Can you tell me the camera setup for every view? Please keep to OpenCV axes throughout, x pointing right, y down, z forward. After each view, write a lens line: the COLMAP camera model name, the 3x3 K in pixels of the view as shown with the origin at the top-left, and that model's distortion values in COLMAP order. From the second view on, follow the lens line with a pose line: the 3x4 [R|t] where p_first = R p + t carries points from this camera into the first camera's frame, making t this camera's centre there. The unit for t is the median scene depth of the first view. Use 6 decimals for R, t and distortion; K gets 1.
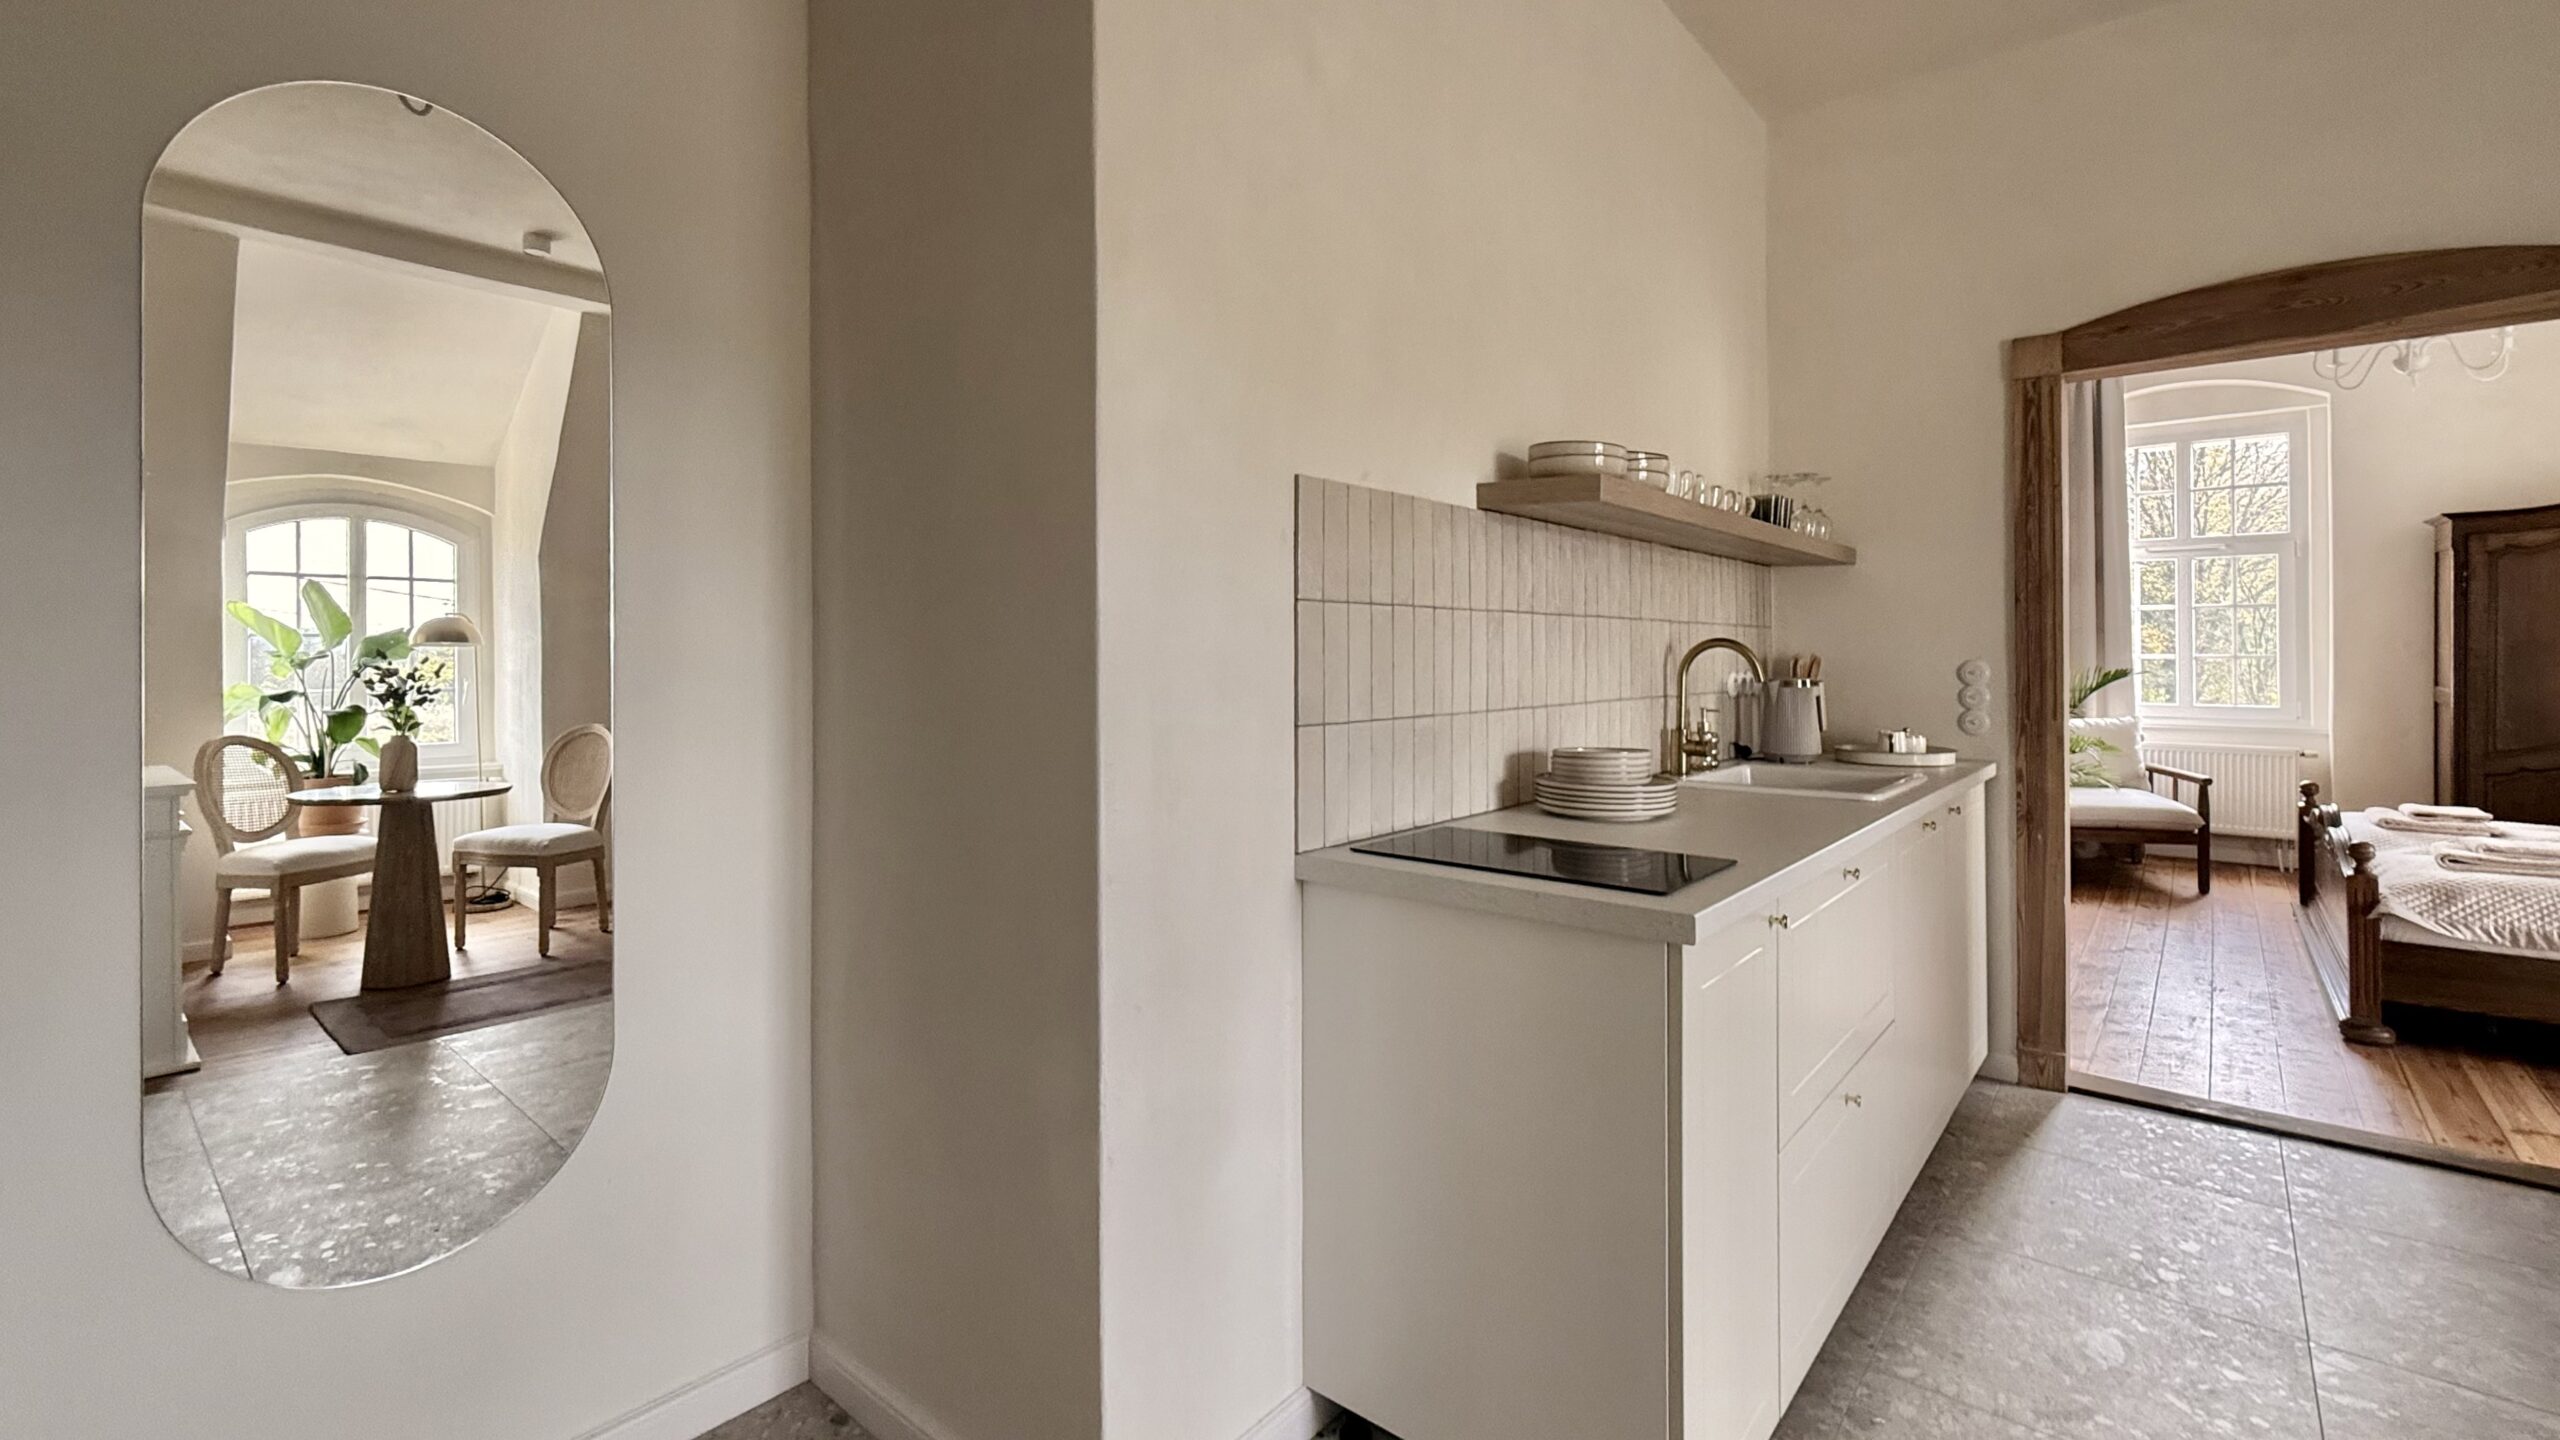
lens RADIAL K [[1123.7, 0, 1290.2], [0, 1123.7, 647.1], [0, 0, 1]] dist [0.000596, 0.000218]
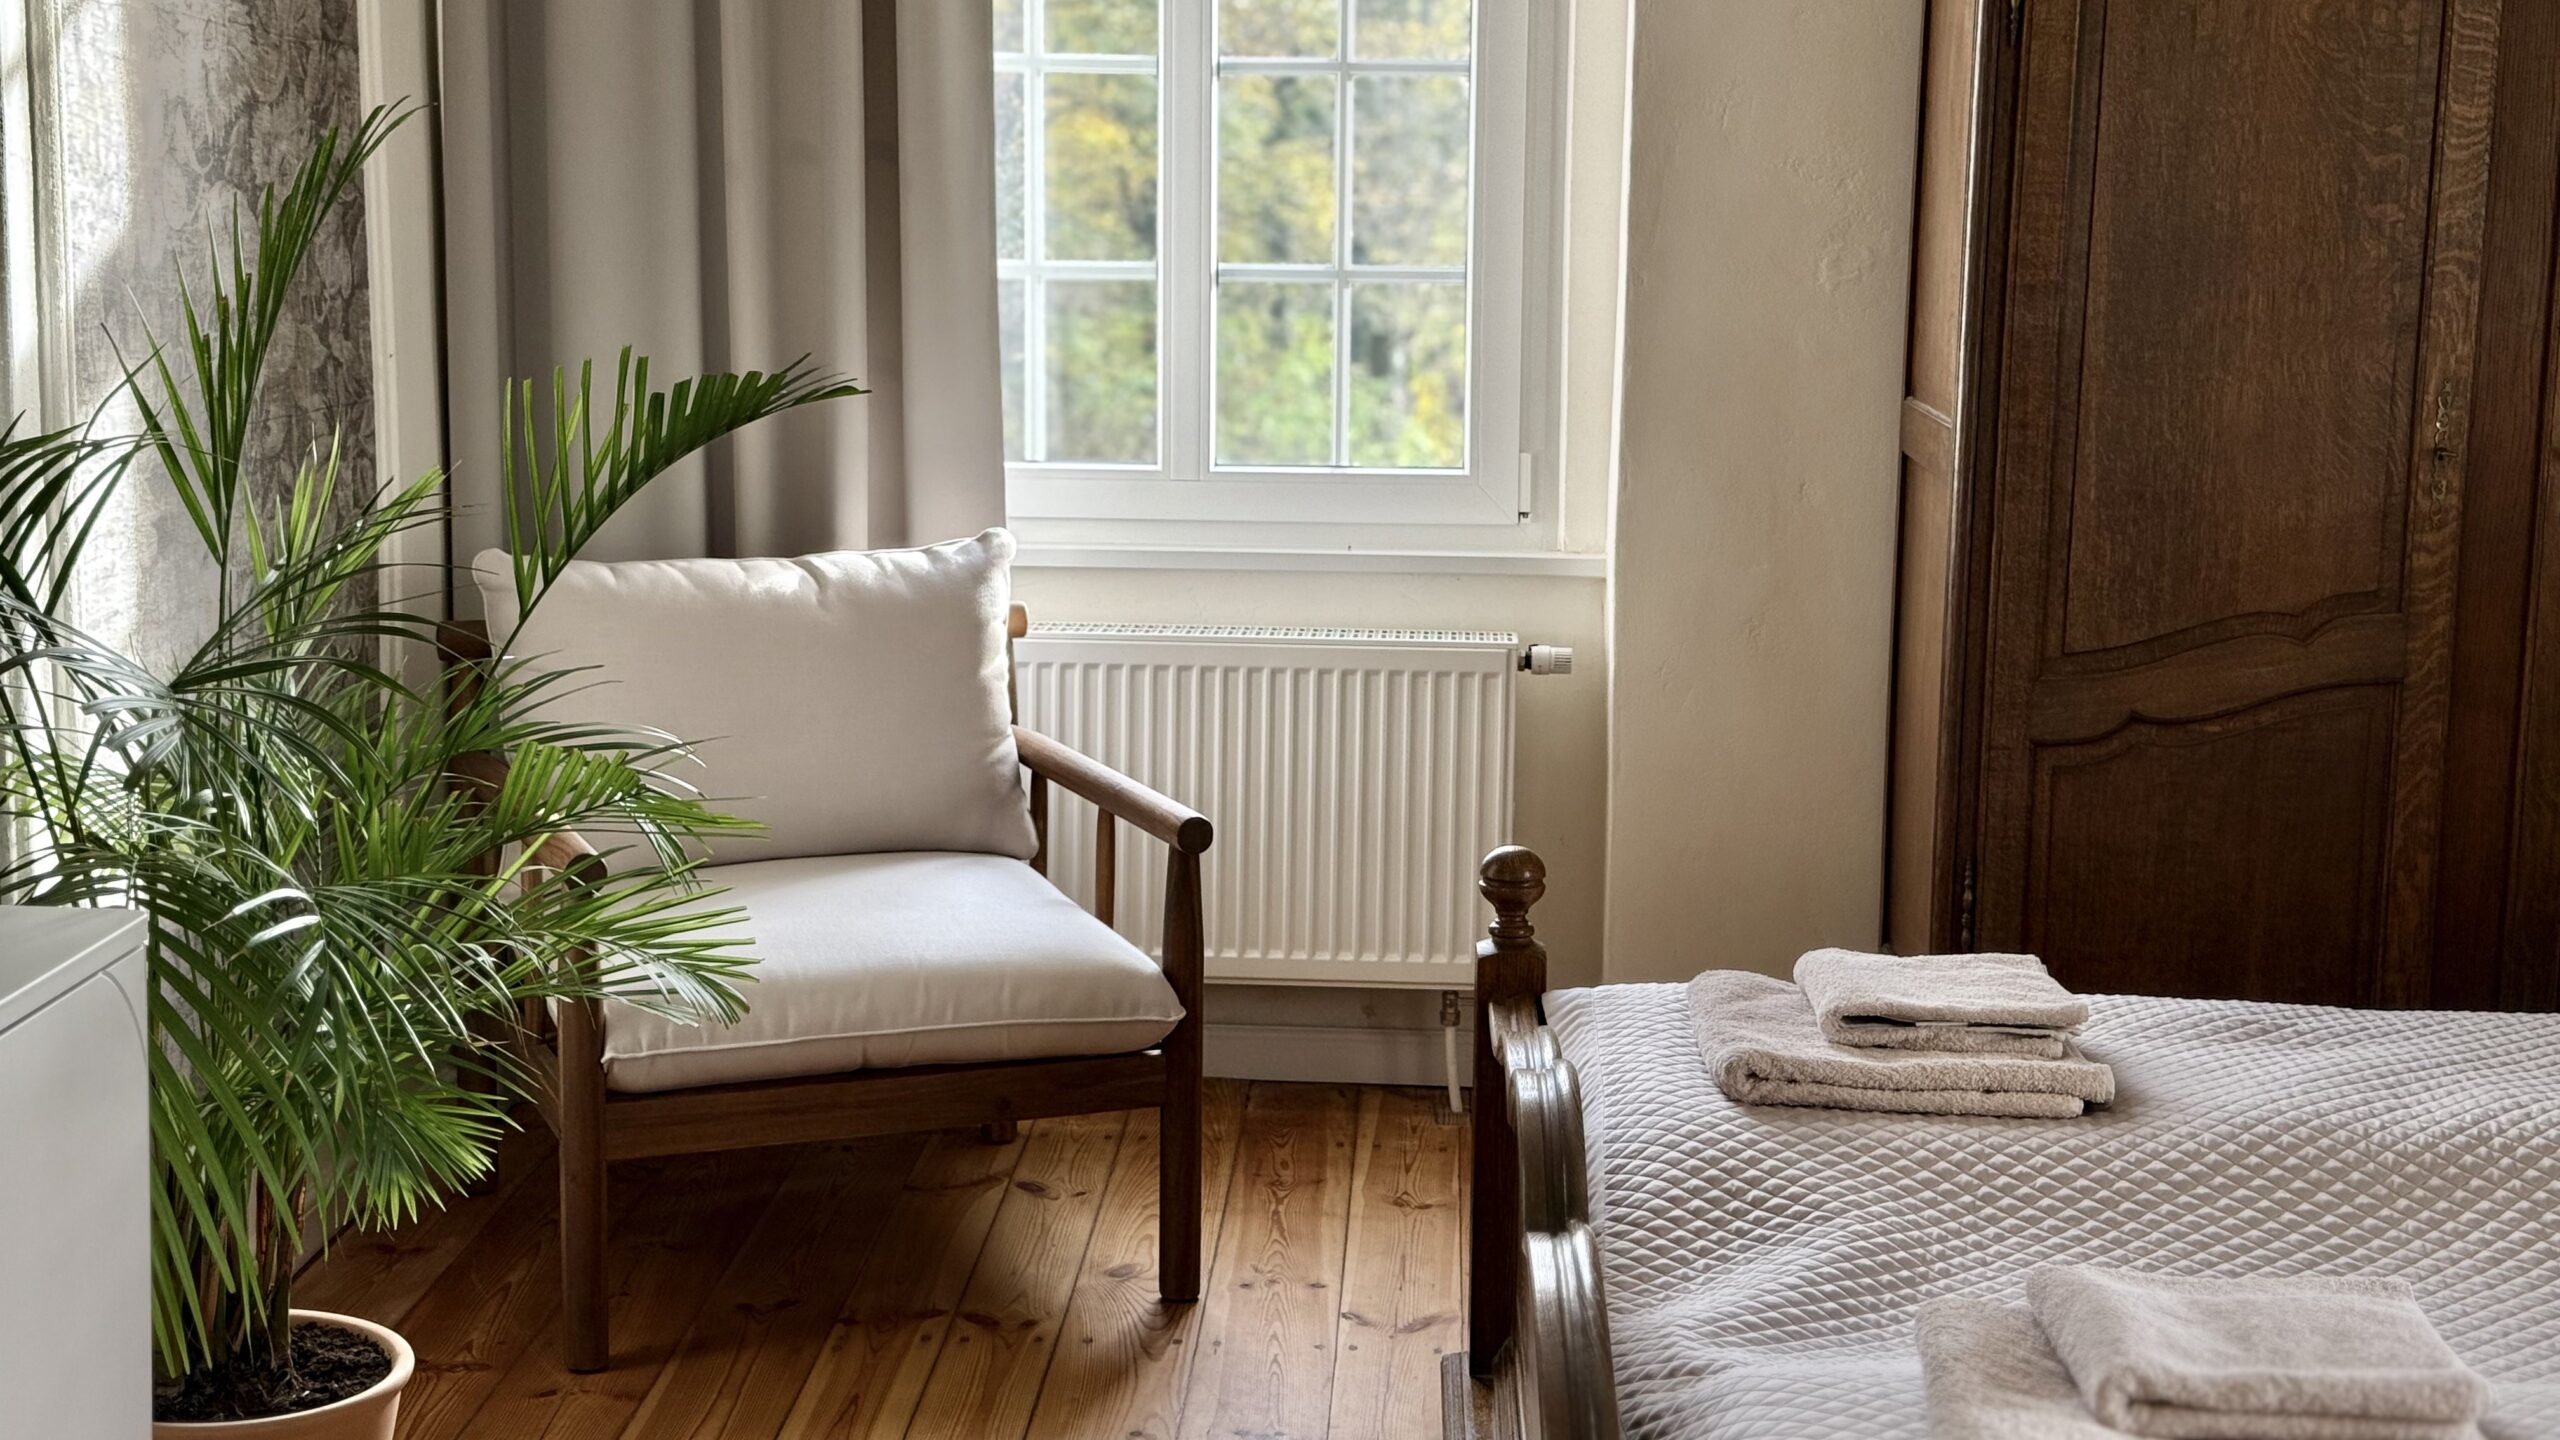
lens RADIAL K [[3600.6, 0, 1270.0], [0, 3600.6, 722.1], [0, 0, 1]] dist [0.126619, 0.000000]
pose [[0.804651, -0.073246, 0.589213, 0.633634], [-0.014328, 0.989677, 0.142595, -0.013870], [-0.593575, -0.123181, 0.795295, 0.652663]]
